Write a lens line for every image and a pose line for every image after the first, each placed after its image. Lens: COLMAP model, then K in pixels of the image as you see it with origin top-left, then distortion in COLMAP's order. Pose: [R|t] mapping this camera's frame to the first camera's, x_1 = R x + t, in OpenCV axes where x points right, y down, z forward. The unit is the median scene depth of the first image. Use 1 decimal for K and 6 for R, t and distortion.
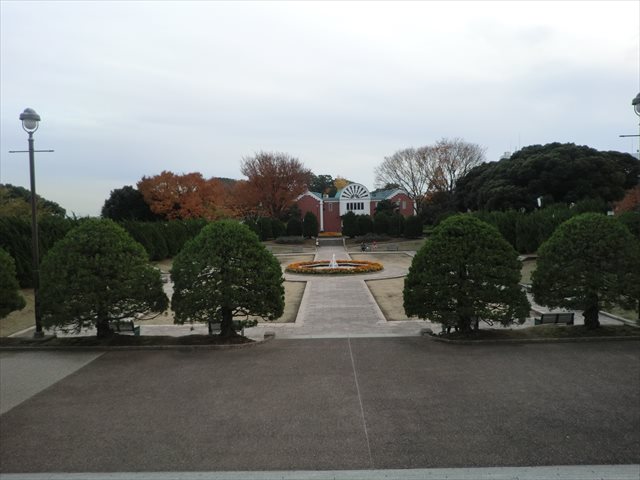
lens RADIAL K [[514.8, 0, 320.0], [0, 514.8, 240.0], [0, 0, 1]] dist [0.037470, -0.056110]
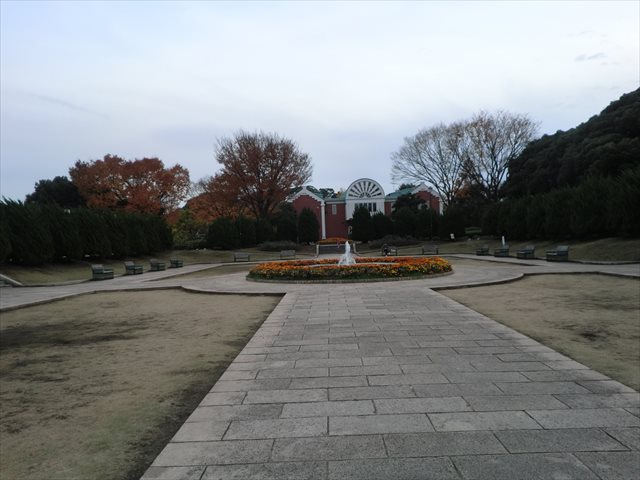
lens RADIAL K [[514.8, 0, 320.0], [0, 514.8, 240.0], [0, 0, 1]] dist [0.037470, -0.056110]
pose [[0.999886, -0.014394, -0.004643, 0.001563], [0.014163, 0.998827, -0.046314, 0.024161], [0.005305, 0.046243, 0.998916, 0.252239]]
